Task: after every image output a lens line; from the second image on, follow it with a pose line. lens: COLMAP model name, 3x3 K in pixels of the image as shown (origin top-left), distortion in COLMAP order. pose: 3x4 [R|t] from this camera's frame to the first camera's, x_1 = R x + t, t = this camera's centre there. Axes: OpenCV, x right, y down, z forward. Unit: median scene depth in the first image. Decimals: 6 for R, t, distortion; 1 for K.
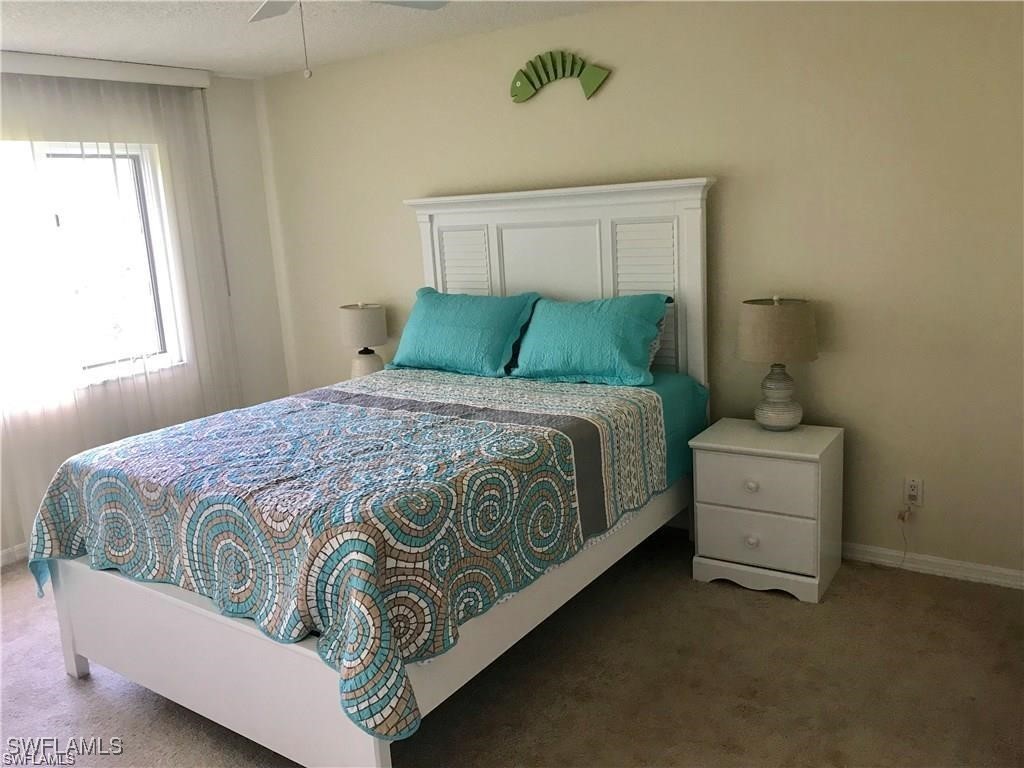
lens RADIAL K [[838.4, 0, 514.0], [0, 838.4, 387.2], [0, 0, 1]] dist [0.033708, -0.026830]
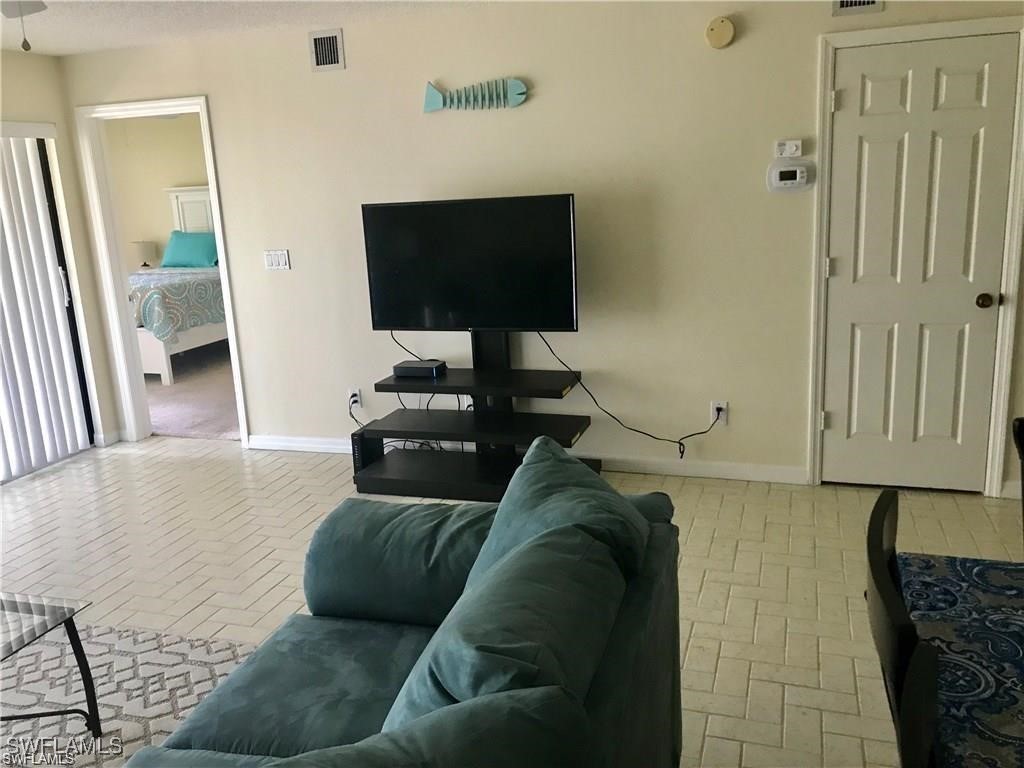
lens RADIAL K [[838.4, 0, 510.7], [0, 838.4, 368.1], [0, 0, 1]] dist [0.033708, -0.026830]
pose [[0.964781, -0.056505, 0.256913, 0.160934], [0.056617, 0.998372, 0.006965, 0.292207], [-0.256888, 0.007826, 0.966410, -1.409004]]
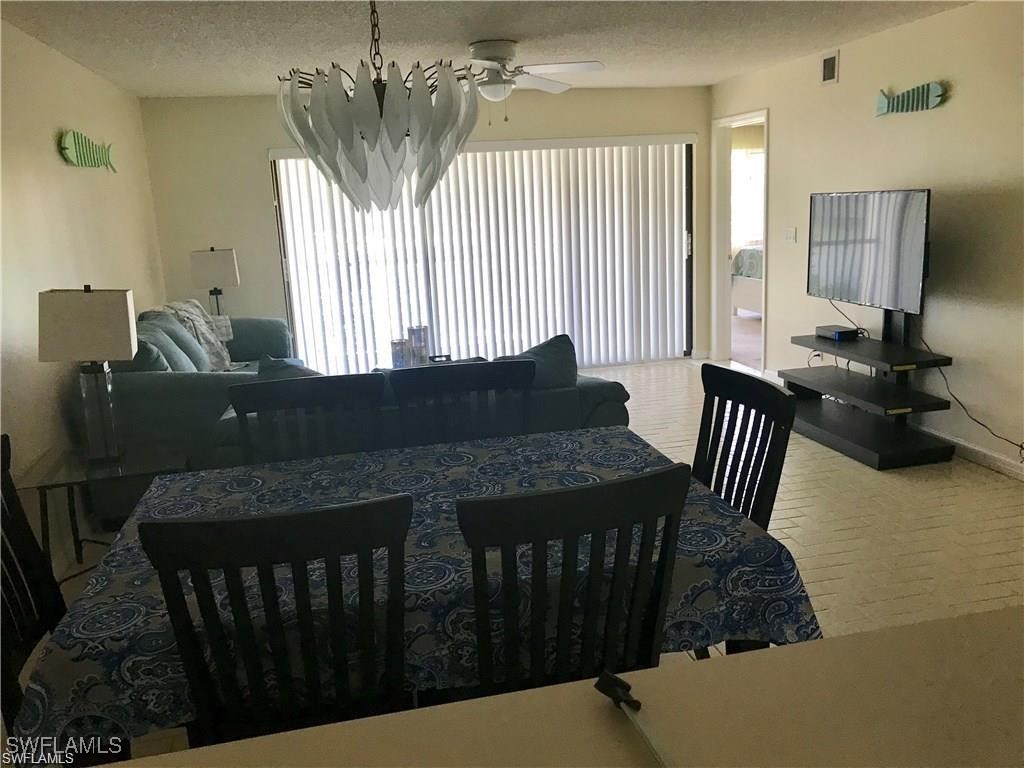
lens RADIAL K [[838.4, 0, 510.3], [0, 838.4, 378.6], [0, 0, 1]] dist [0.033708, -0.026830]
pose [[0.724118, 0.161548, -0.670488, 0.898795], [-0.131059, 0.986697, 0.096193, 0.305680], [0.677108, 0.018218, 0.735658, -1.650036]]
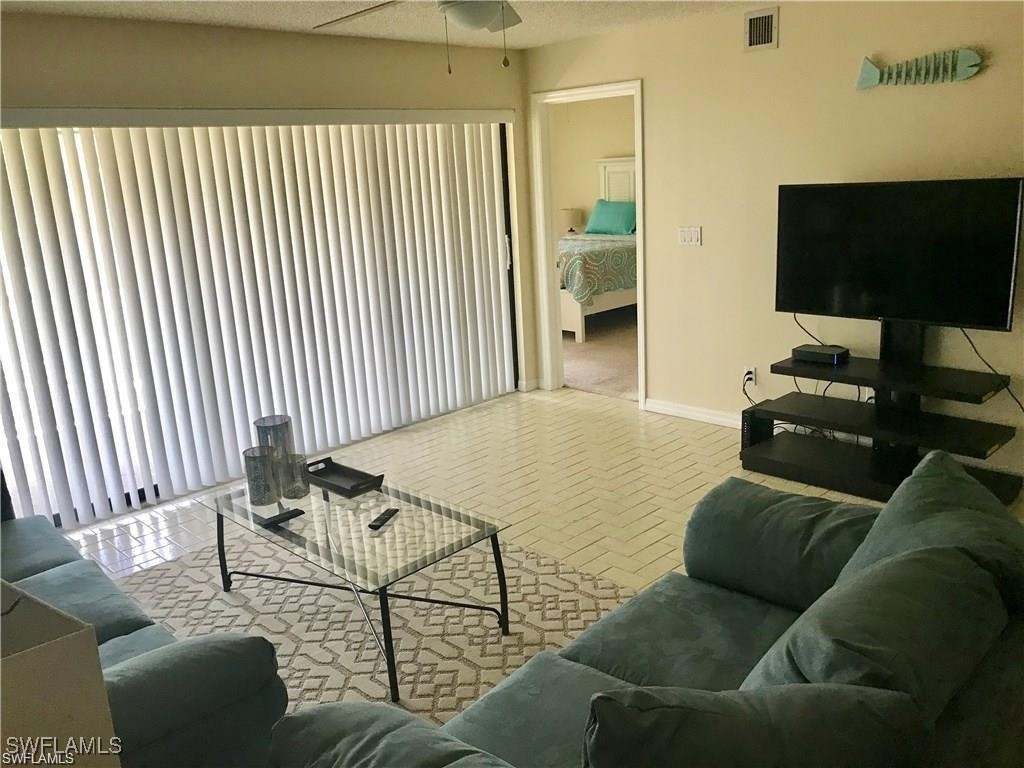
lens RADIAL K [[838.4, 0, 519.9], [0, 838.4, 370.0], [0, 0, 1]] dist [0.033708, -0.026830]
pose [[0.980123, 0.047082, -0.192722, 0.159210], [-0.038838, 0.998171, 0.046338, 0.278141], [0.194551, -0.037932, 0.980159, -1.454992]]
